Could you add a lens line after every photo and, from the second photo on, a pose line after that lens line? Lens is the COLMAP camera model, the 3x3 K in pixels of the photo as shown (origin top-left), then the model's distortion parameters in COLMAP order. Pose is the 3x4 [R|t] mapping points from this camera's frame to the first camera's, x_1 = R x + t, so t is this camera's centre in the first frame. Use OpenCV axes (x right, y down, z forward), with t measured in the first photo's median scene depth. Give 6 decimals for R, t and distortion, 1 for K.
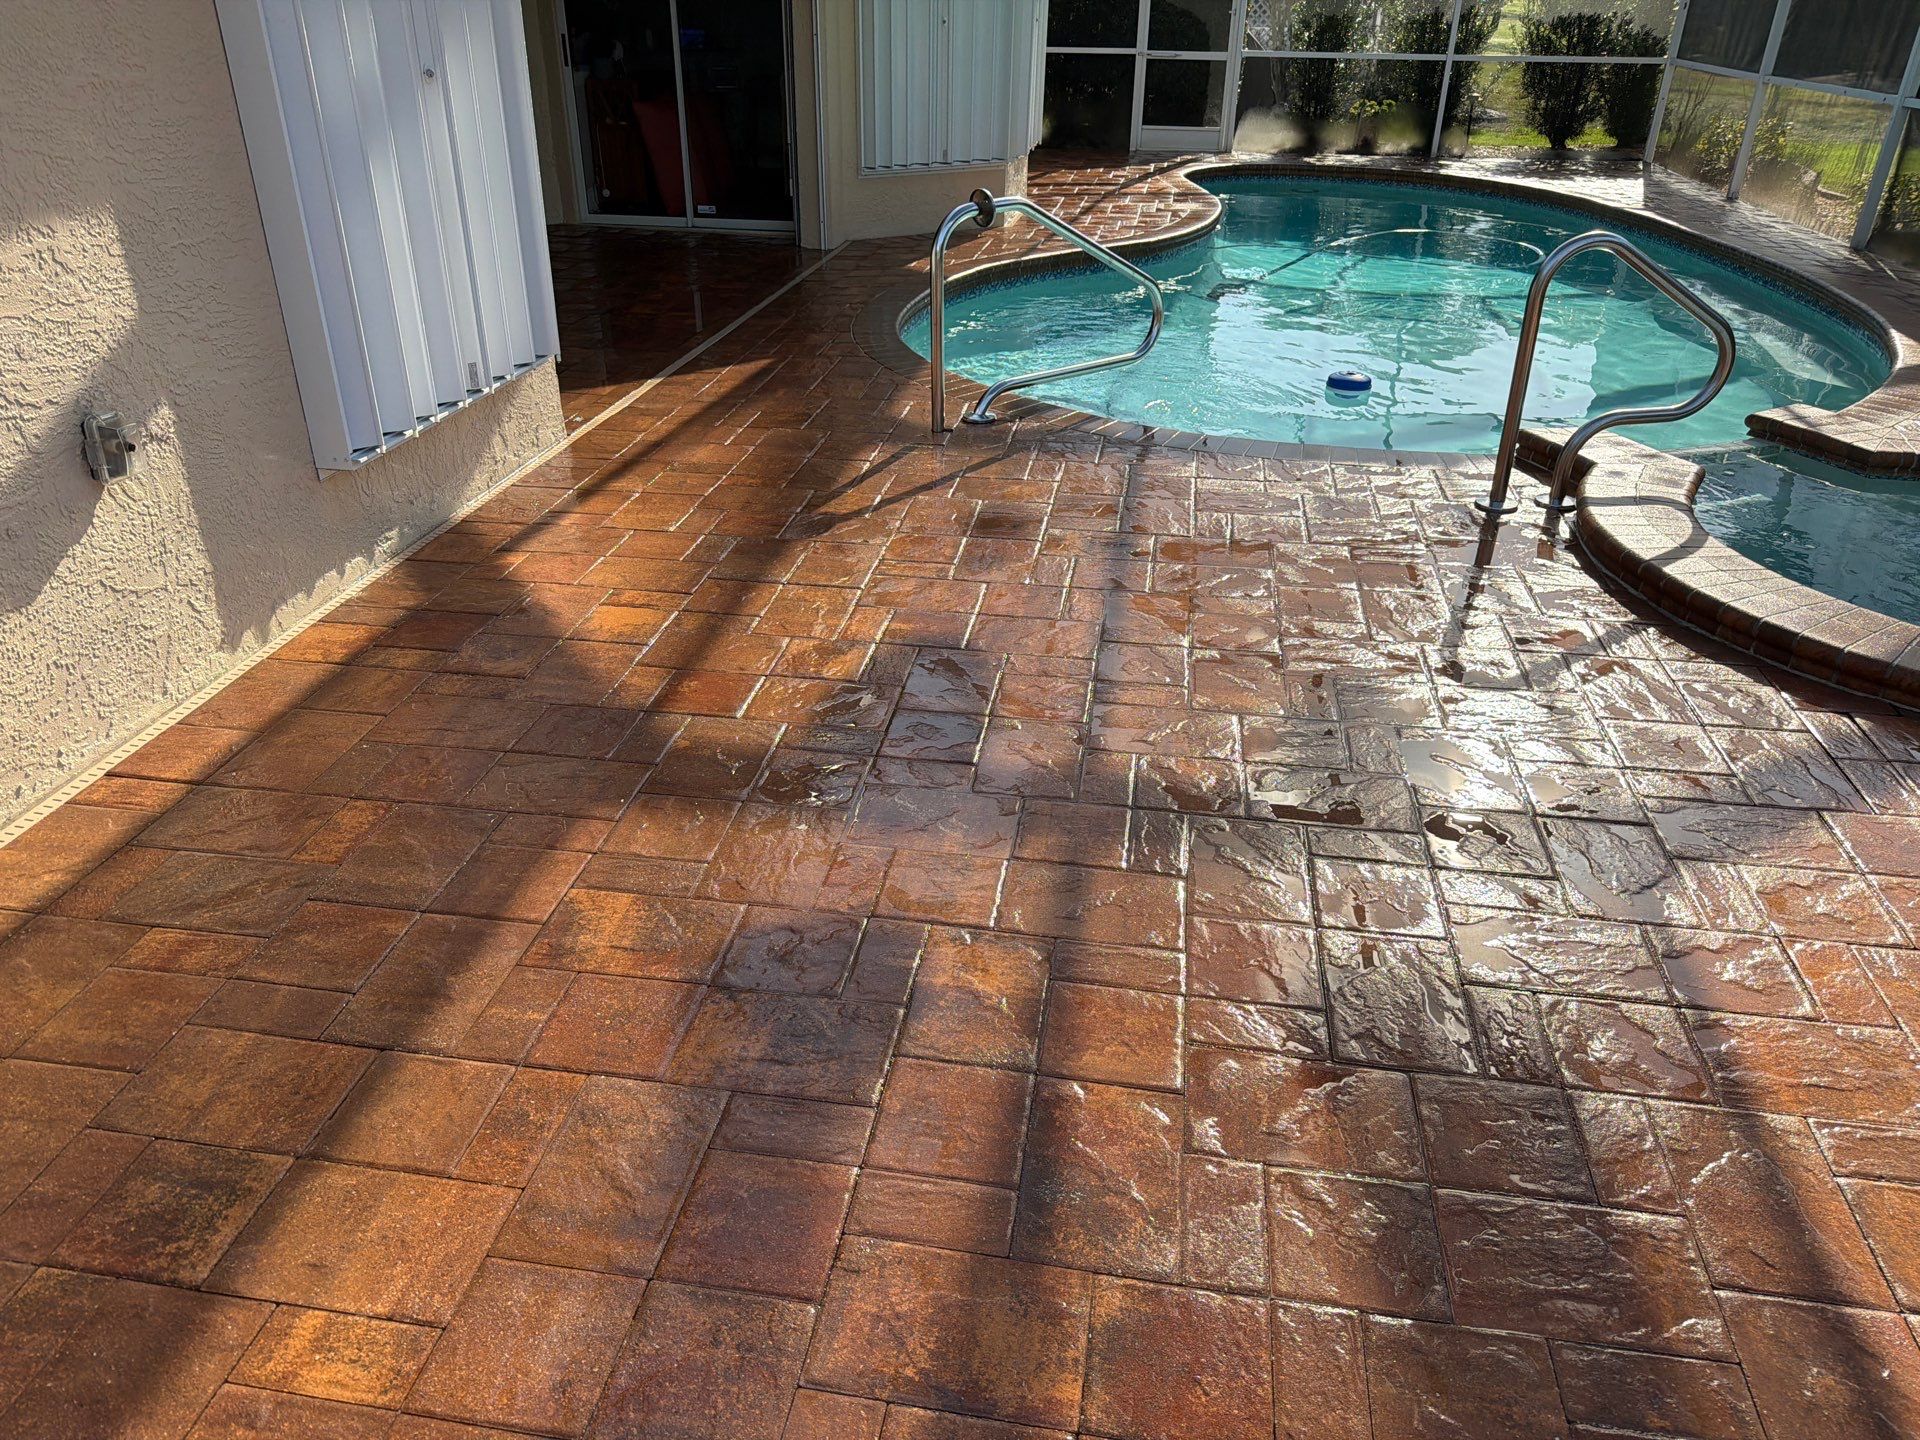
lens RADIAL K [[1355.5, 0, 952.5], [0, 1355.5, 715.8], [0, 0, 1]] dist [0.021575, -0.025209]
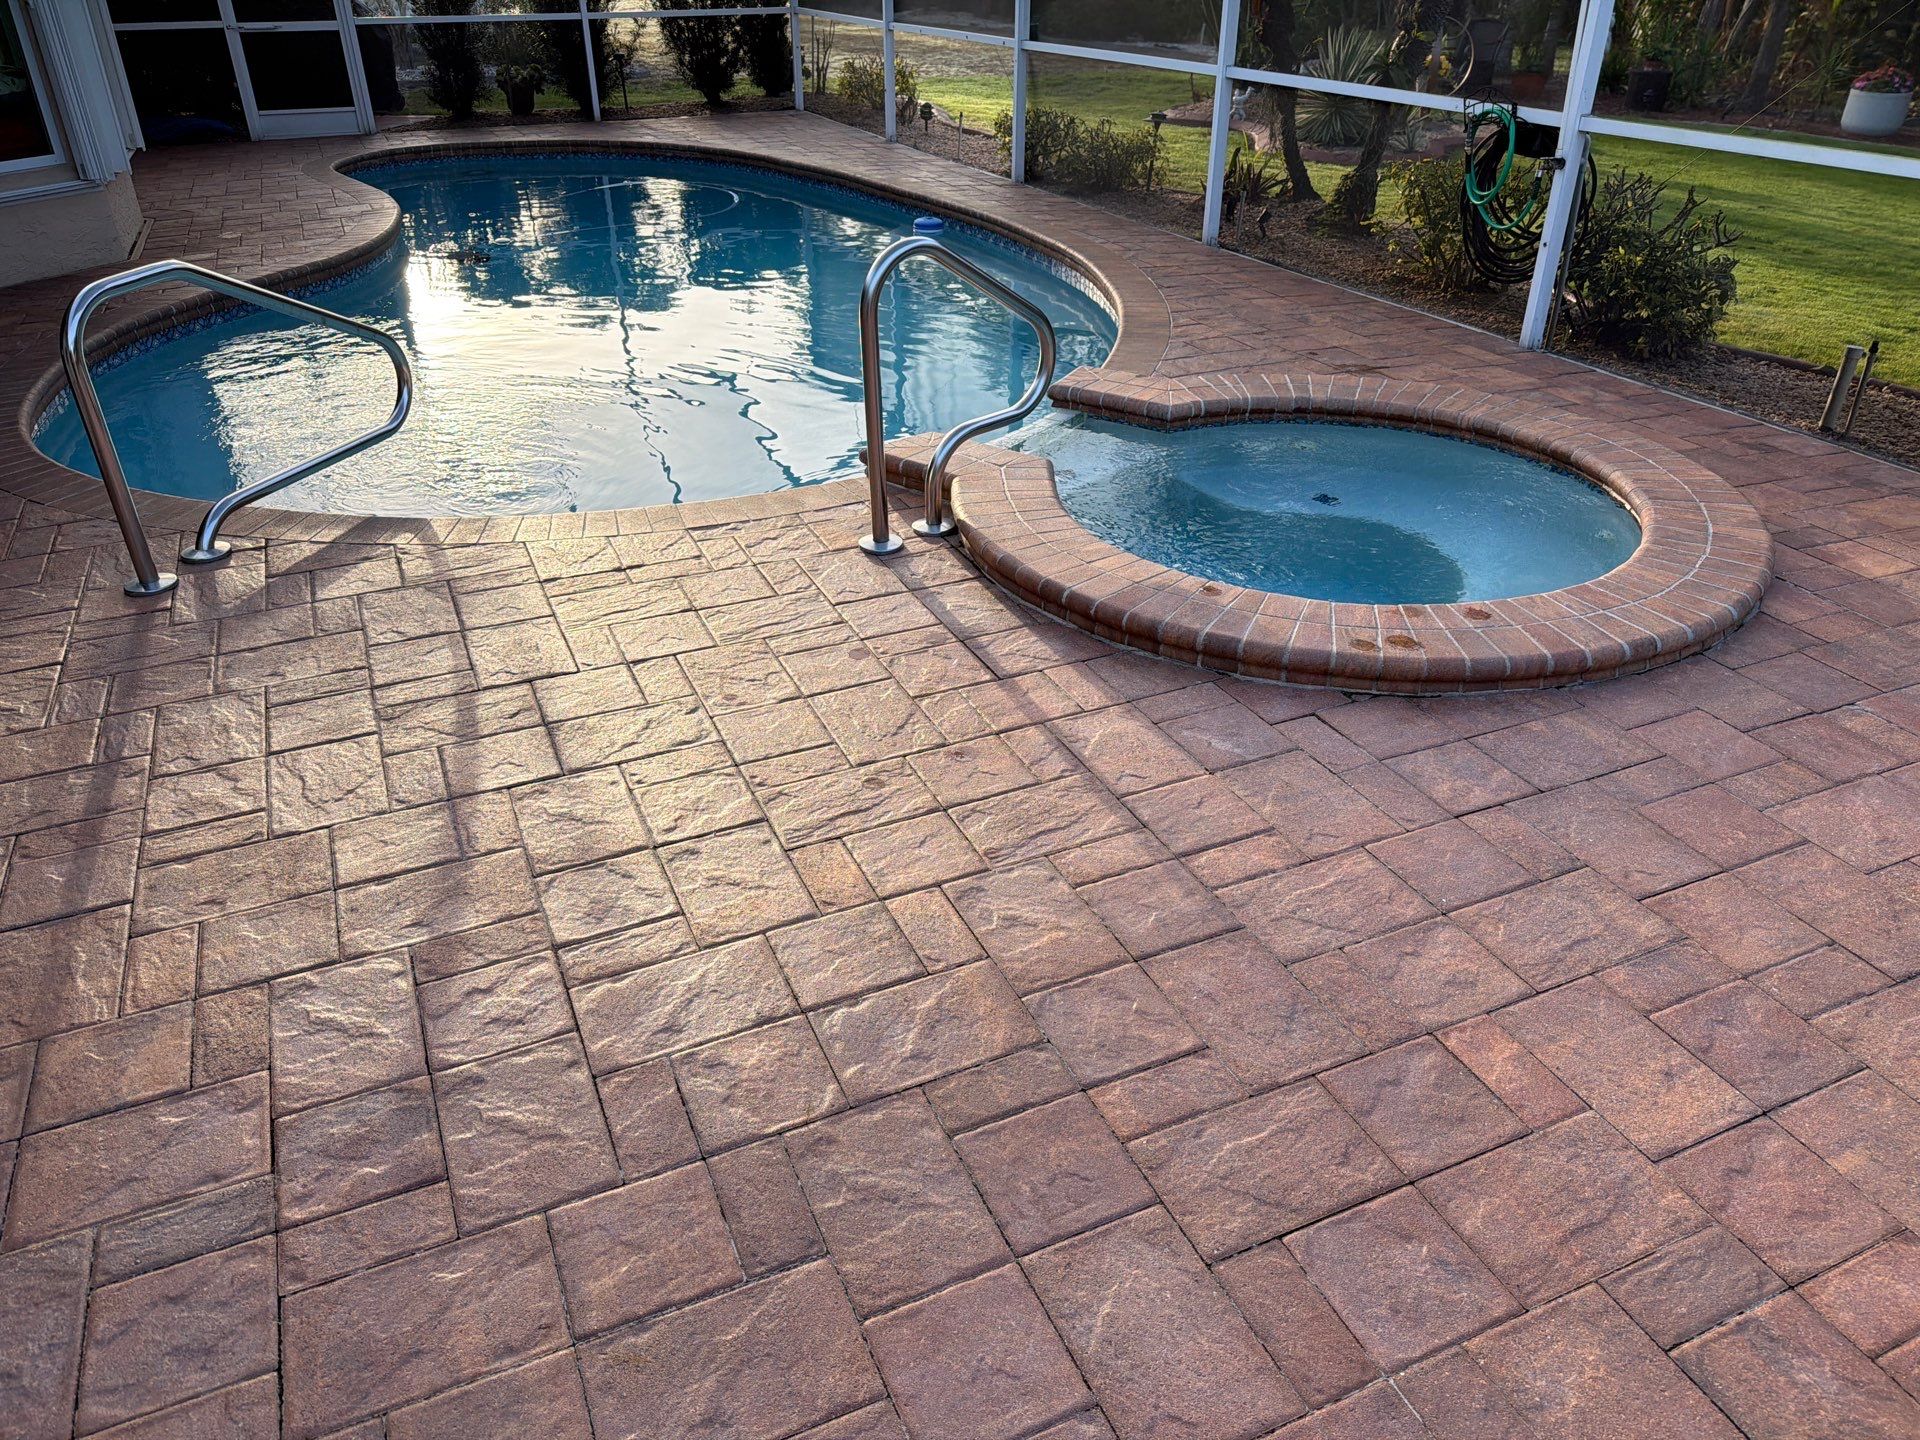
lens RADIAL K [[1343.5, 0, 958.5], [0, 1343.5, 720.3], [0, 0, 1]] dist [0.106542, -0.163751]
pose [[0.835344, -0.286906, 0.468919, -0.006868], [0.272098, 0.956976, 0.100798, -0.053240], [-0.477664, 0.043391, 0.877471, 0.085222]]
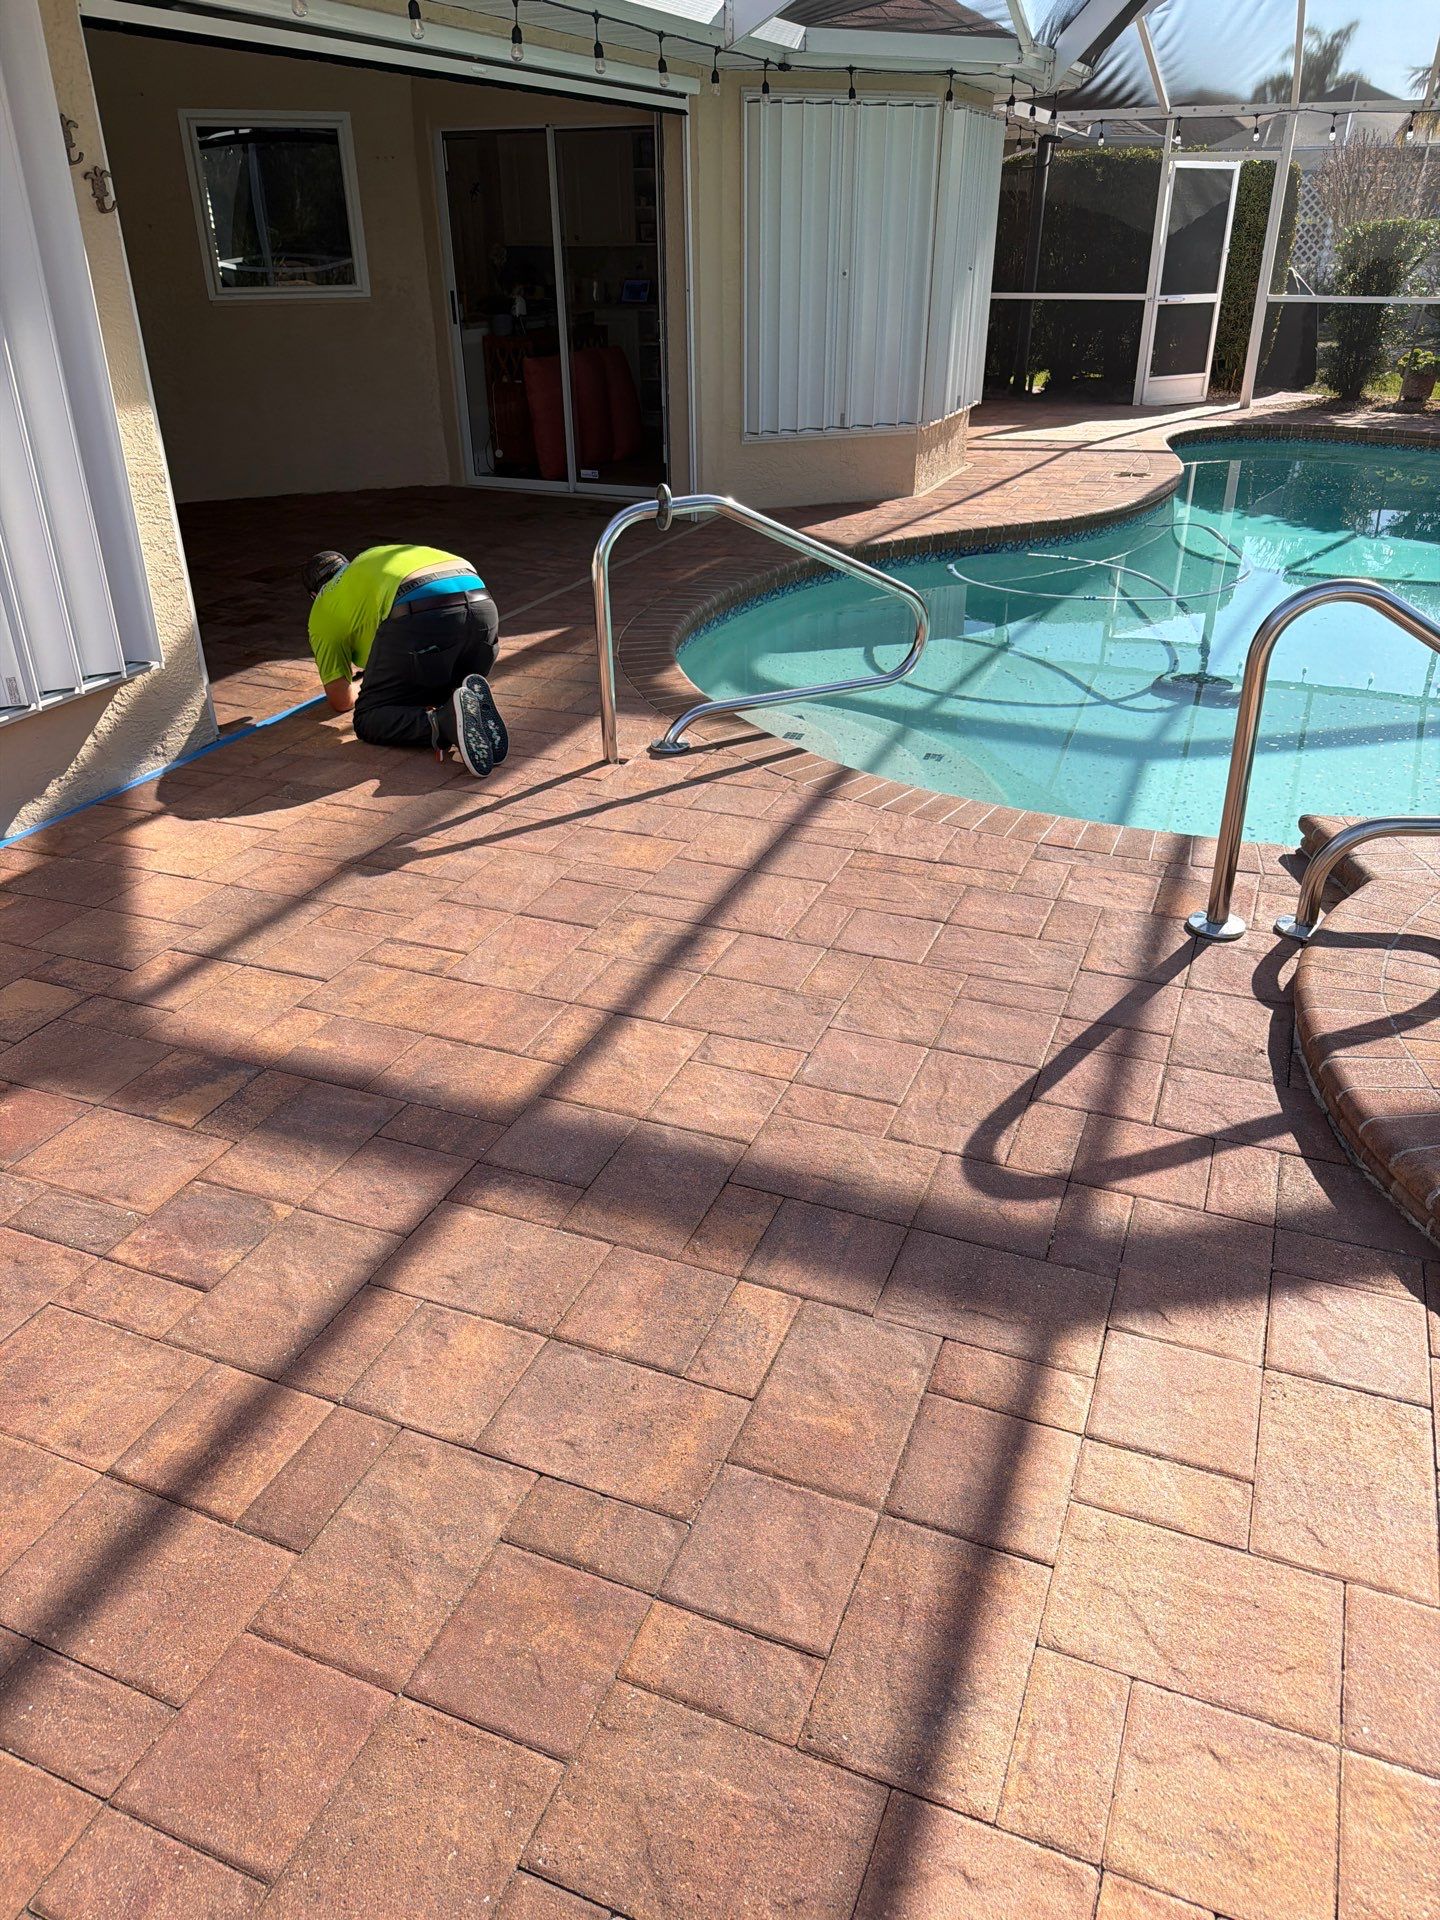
lens RADIAL K [[1346.0, 0, 727.0], [0, 1346.0, 951.6], [0, 0, 1]] dist [0.026340, -0.041440]
pose [[0.974206, 0.088754, -0.207475, 0.129428], [-0.088941, 0.996001, 0.008444, -0.054622], [0.207395, 0.010227, 0.978204, 0.098531]]
